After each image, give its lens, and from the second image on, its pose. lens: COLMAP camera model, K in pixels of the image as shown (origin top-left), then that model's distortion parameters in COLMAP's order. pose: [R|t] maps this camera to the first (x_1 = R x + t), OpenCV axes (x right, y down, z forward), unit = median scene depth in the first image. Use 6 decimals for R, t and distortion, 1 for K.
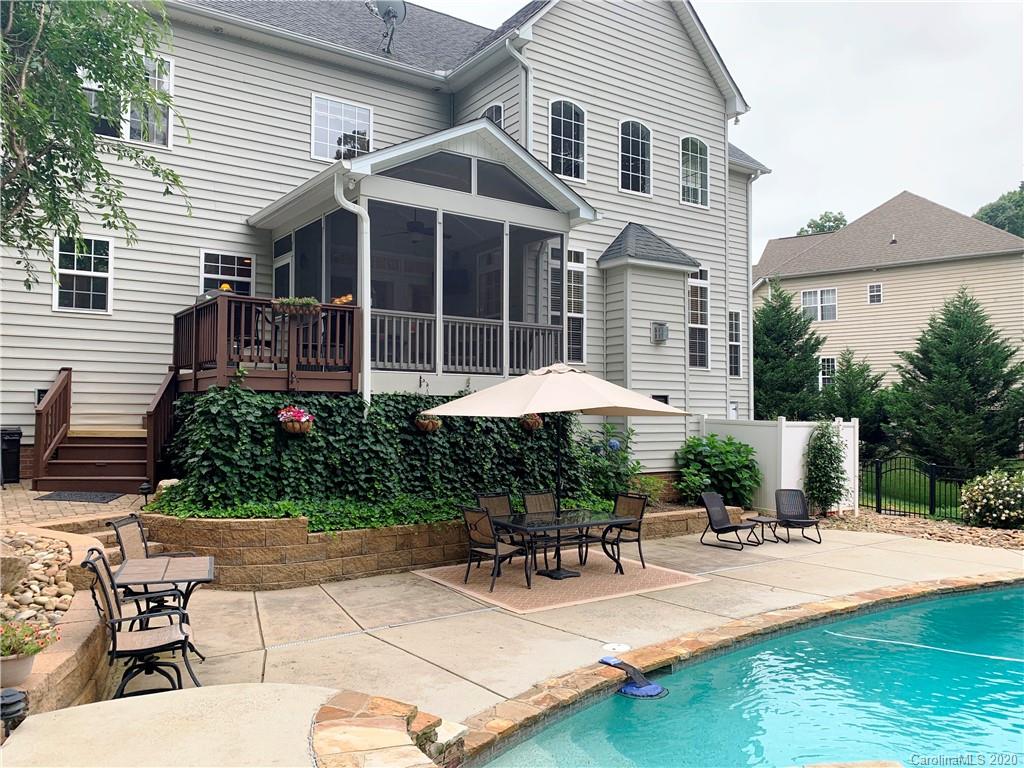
lens RADIAL K [[793.1, 0, 512.0], [0, 793.1, 384.0], [0, 0, 1]] dist [0.037460, -0.007261]
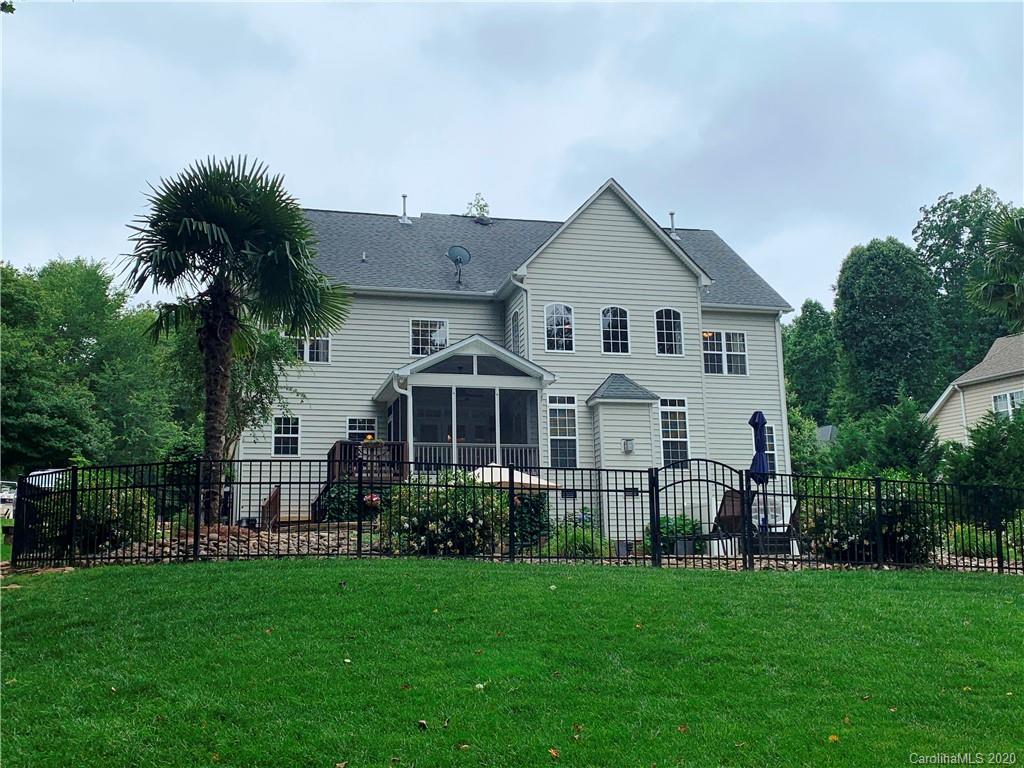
lens RADIAL K [[1081.1, 0, 512.0], [0, 1081.1, 384.0], [0, 0, 1]] dist [0.006904, 0.000129]
pose [[0.936472, -0.090515, -0.338863, 0.747789], [0.037458, 0.986412, -0.159966, 0.151867], [0.348737, 0.137111, 0.927137, -1.071343]]
